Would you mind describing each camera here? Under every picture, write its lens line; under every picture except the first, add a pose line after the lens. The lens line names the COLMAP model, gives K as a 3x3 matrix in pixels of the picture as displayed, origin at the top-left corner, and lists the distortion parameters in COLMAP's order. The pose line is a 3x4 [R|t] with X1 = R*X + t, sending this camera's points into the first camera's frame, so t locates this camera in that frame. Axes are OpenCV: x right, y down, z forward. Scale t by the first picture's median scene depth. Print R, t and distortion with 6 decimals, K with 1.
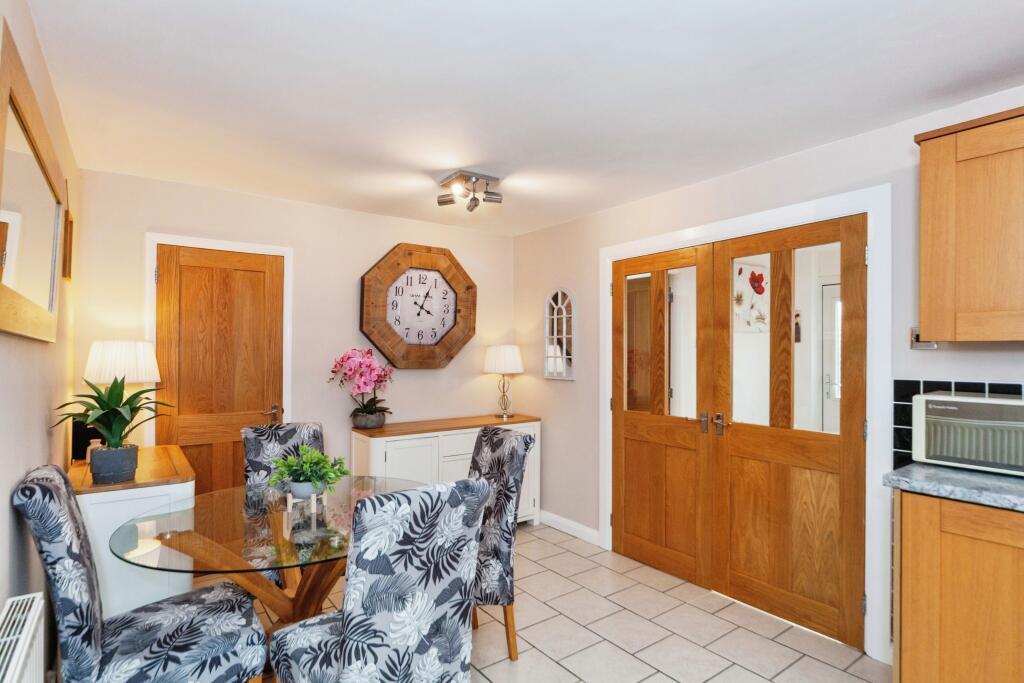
lens RADIAL K [[532.0, 0, 509.6], [0, 532.0, 355.6], [0, 0, 1]] dist [0.001979, 0.000392]
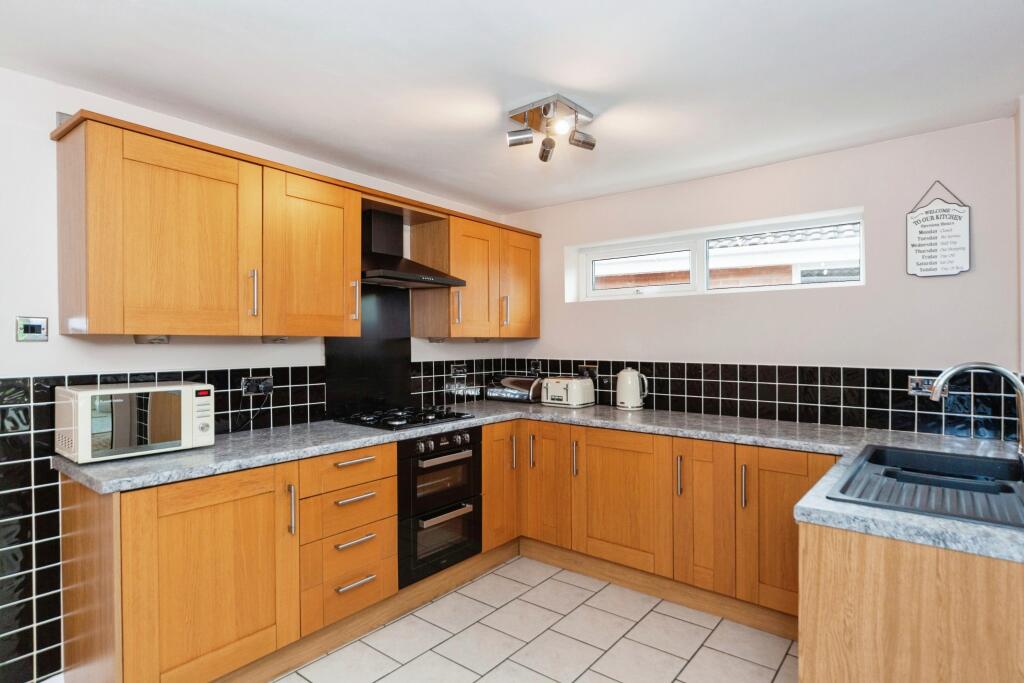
lens RADIAL K [[550.9, 0, 512.0], [0, 550.9, 341.5], [0, 0, 1]] dist [-0.003039, -0.000631]
pose [[-0.266490, 0.000767, 0.963837, -0.395265], [0.007072, 0.999974, 0.001160, -0.009377], [-0.963812, 0.007125, -0.266489, 0.607197]]
